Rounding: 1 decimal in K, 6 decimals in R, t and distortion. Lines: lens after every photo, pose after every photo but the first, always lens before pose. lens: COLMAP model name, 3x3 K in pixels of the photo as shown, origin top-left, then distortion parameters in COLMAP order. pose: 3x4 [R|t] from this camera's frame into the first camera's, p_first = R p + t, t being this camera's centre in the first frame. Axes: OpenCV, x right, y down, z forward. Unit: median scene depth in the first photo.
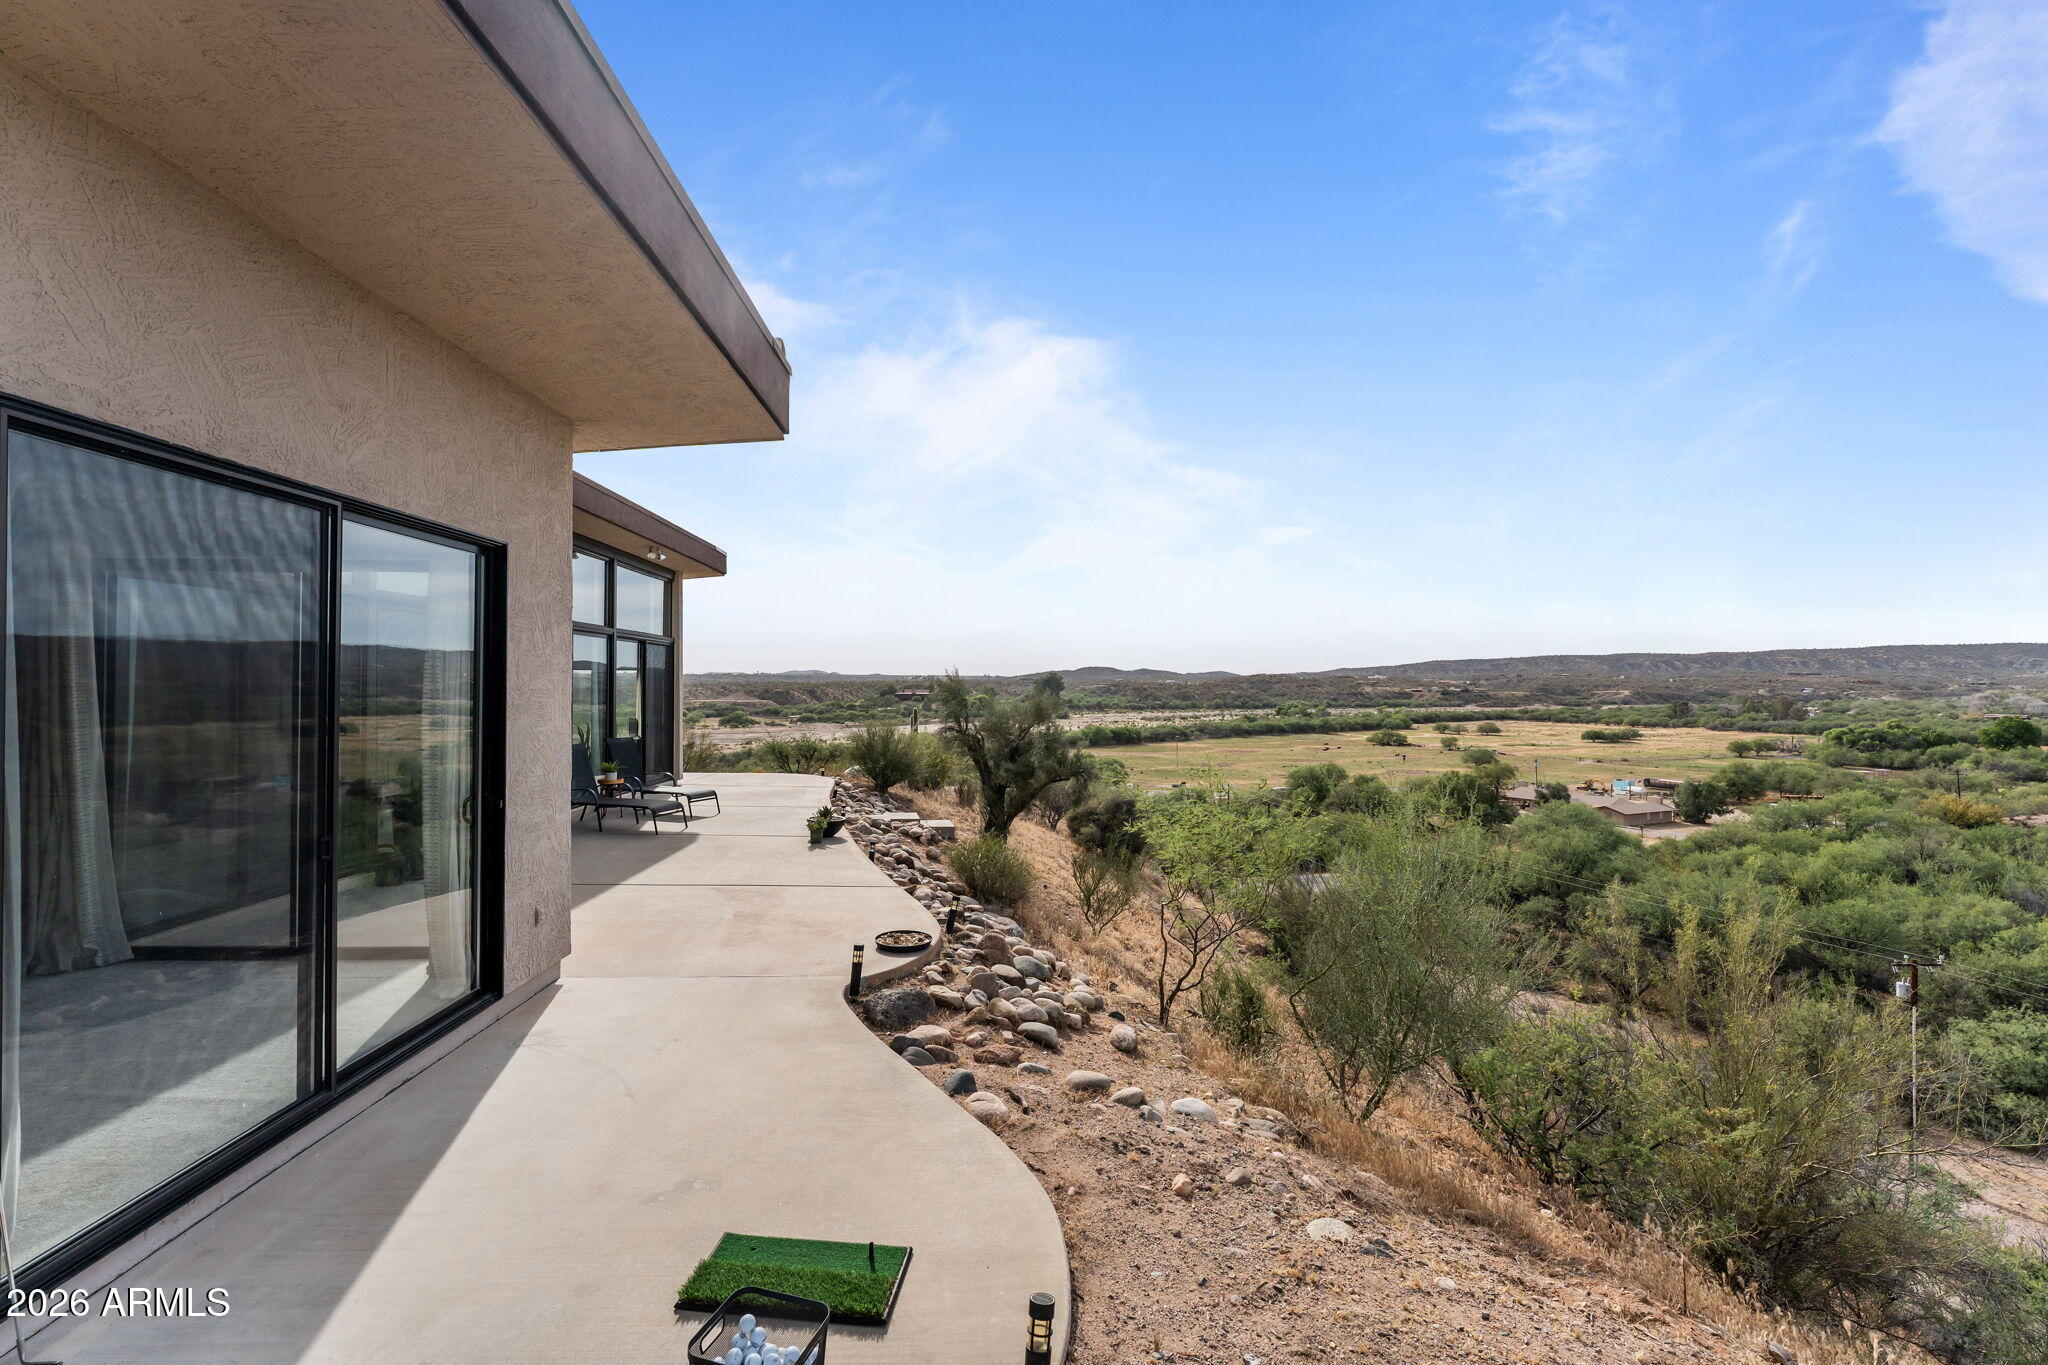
lens RADIAL K [[861.1, 0, 1013.8], [0, 861.1, 681.6], [0, 0, 1]] dist [0.001790, 0.000056]
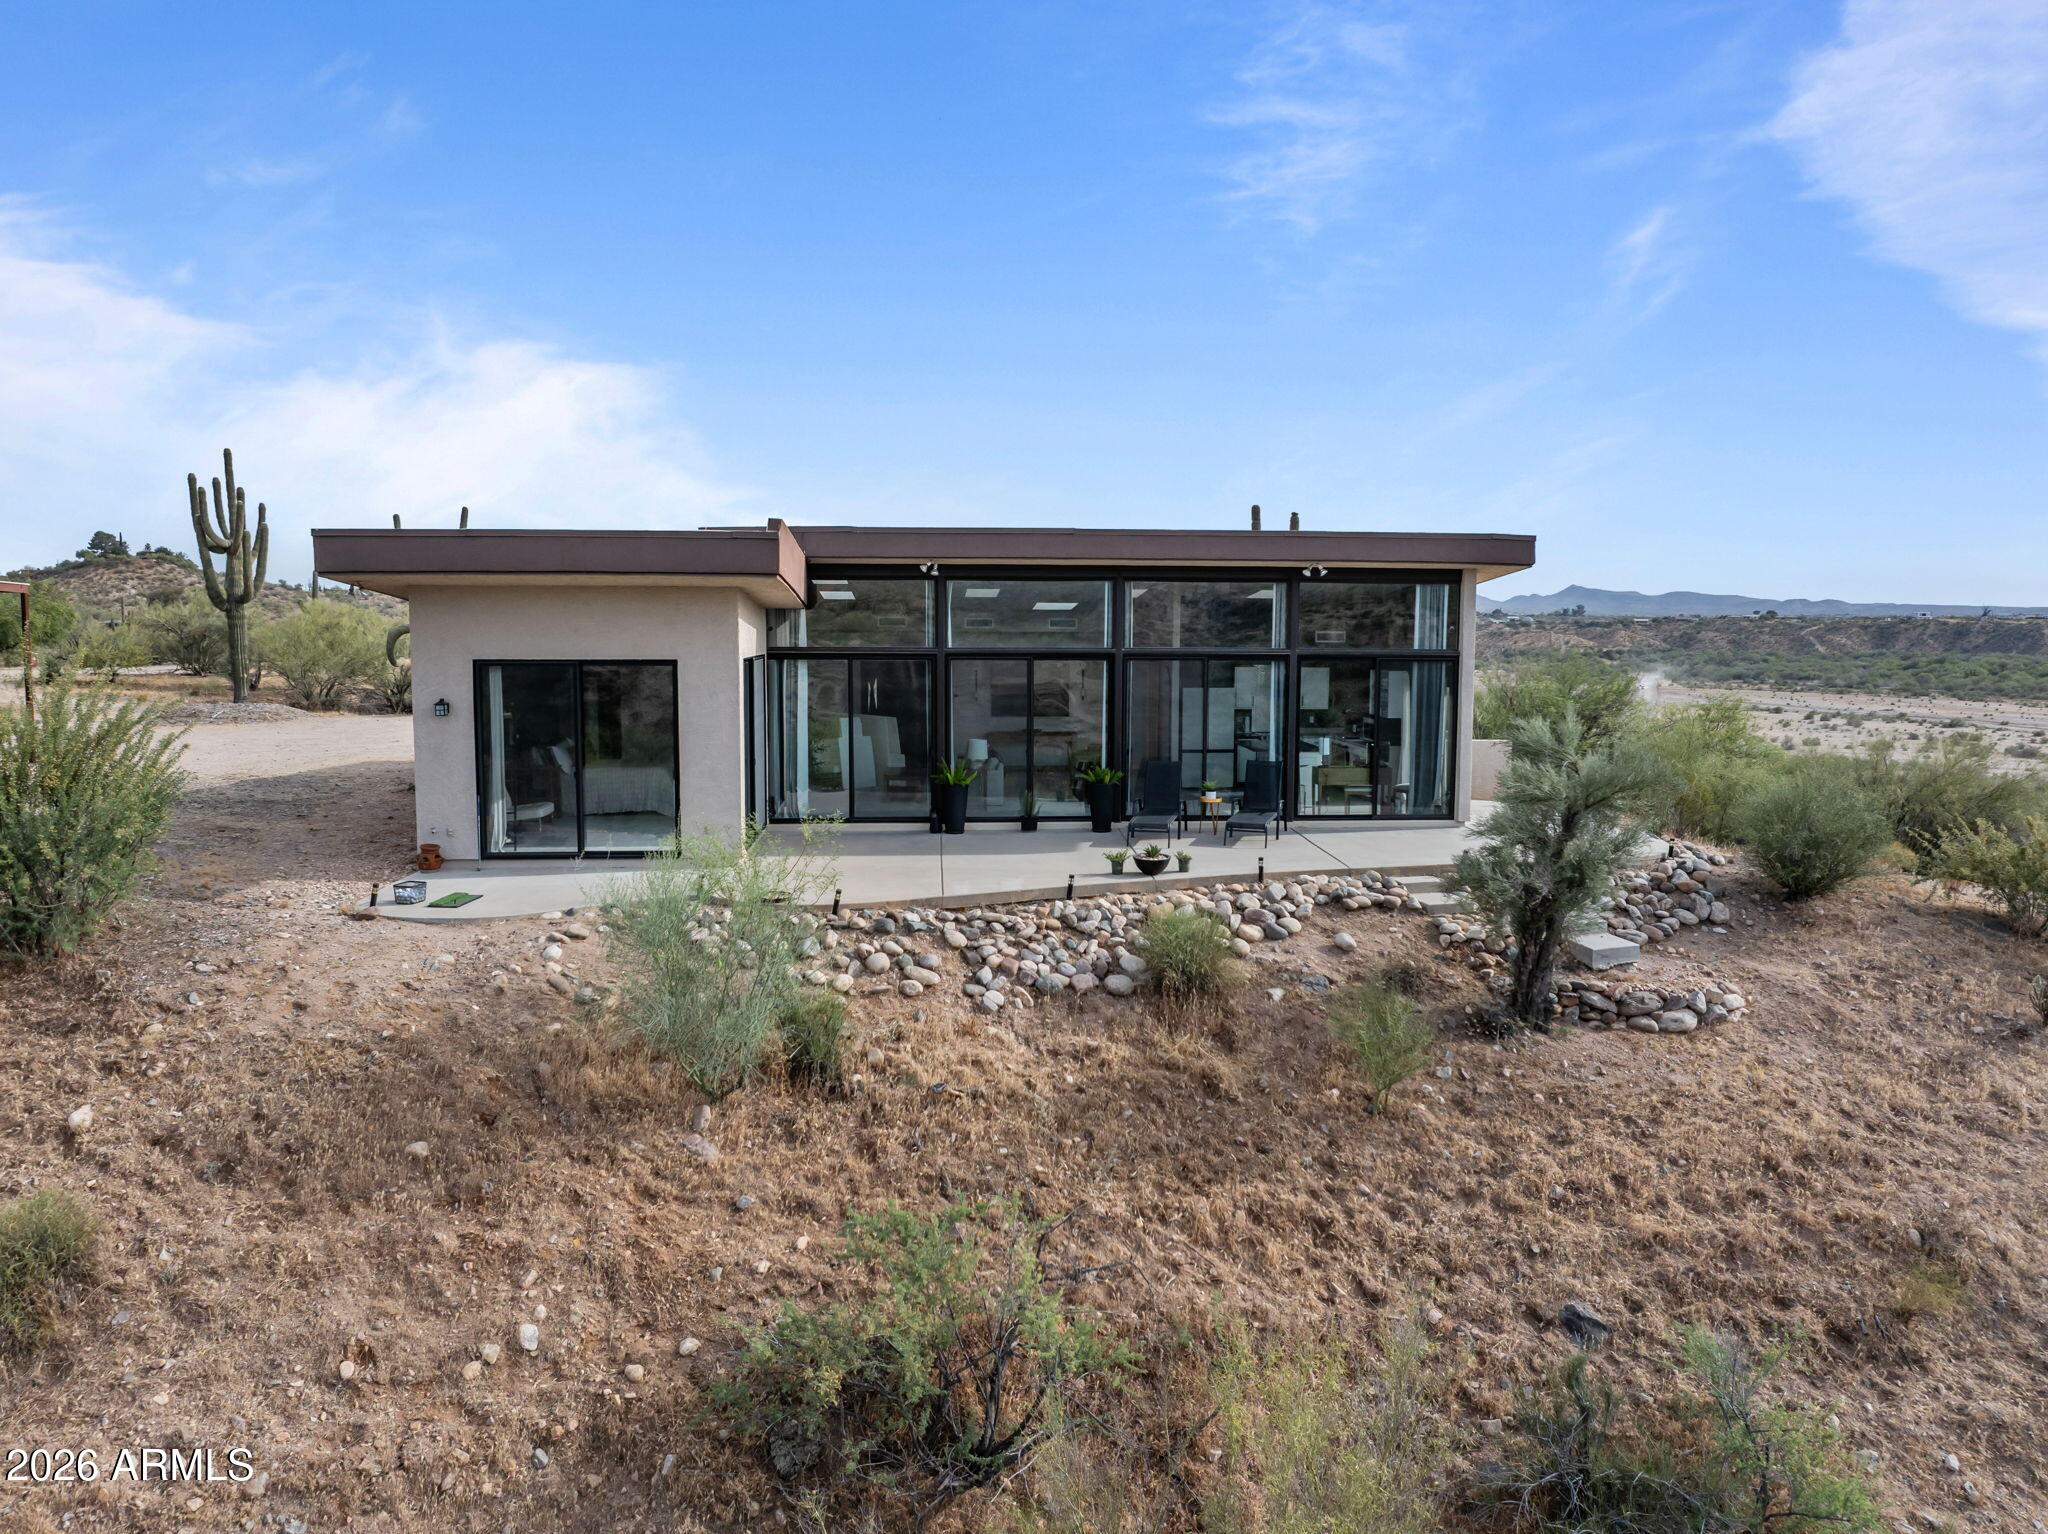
lens RADIAL K [[1440.6, 0, 1029.7], [0, 1440.6, 761.9], [0, 0, 1]] dist [-0.047168, 0.008991]
pose [[0.035974, 0.092368, -0.995075, 0.931301], [0.002489, 0.995708, 0.092517, -0.069834], [0.999350, -0.005805, 0.035590, 0.517832]]
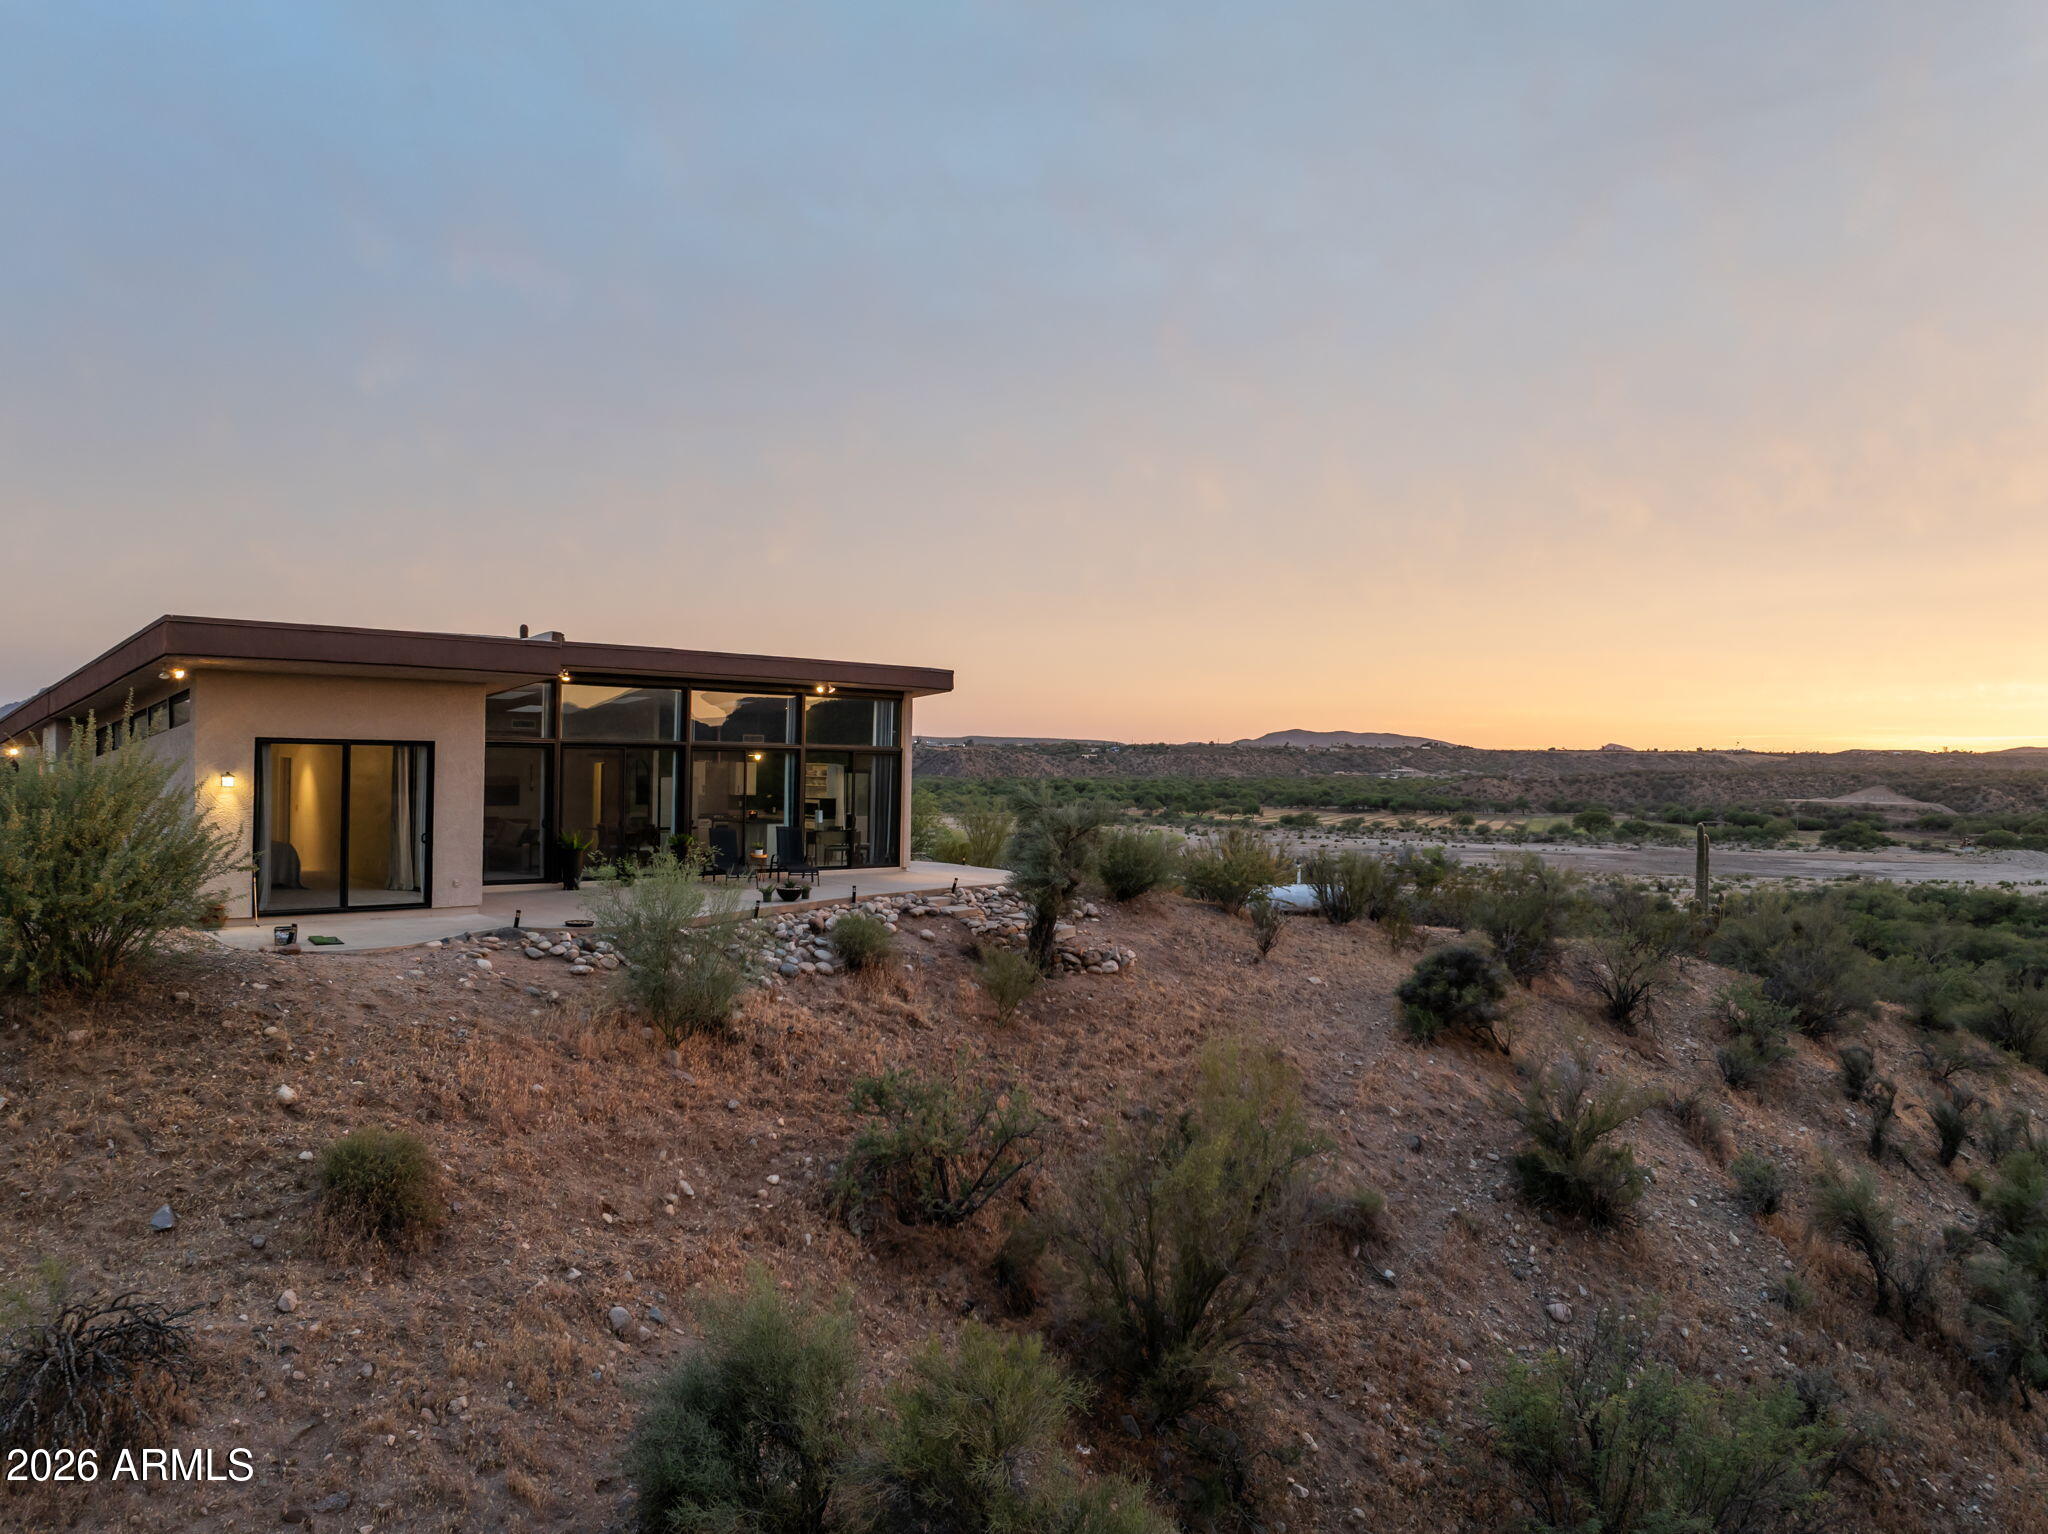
lens RADIAL K [[1454.0, 0, 1029.6], [0, 1454.0, 758.1], [0, 0, 1]] dist [-0.037611, -0.009541]
pose [[0.650927, 0.008613, -0.759091, 1.184766], [-0.011562, 0.999932, 0.001431, -0.039403], [0.759052, 0.007845, 0.650983, -0.156978]]
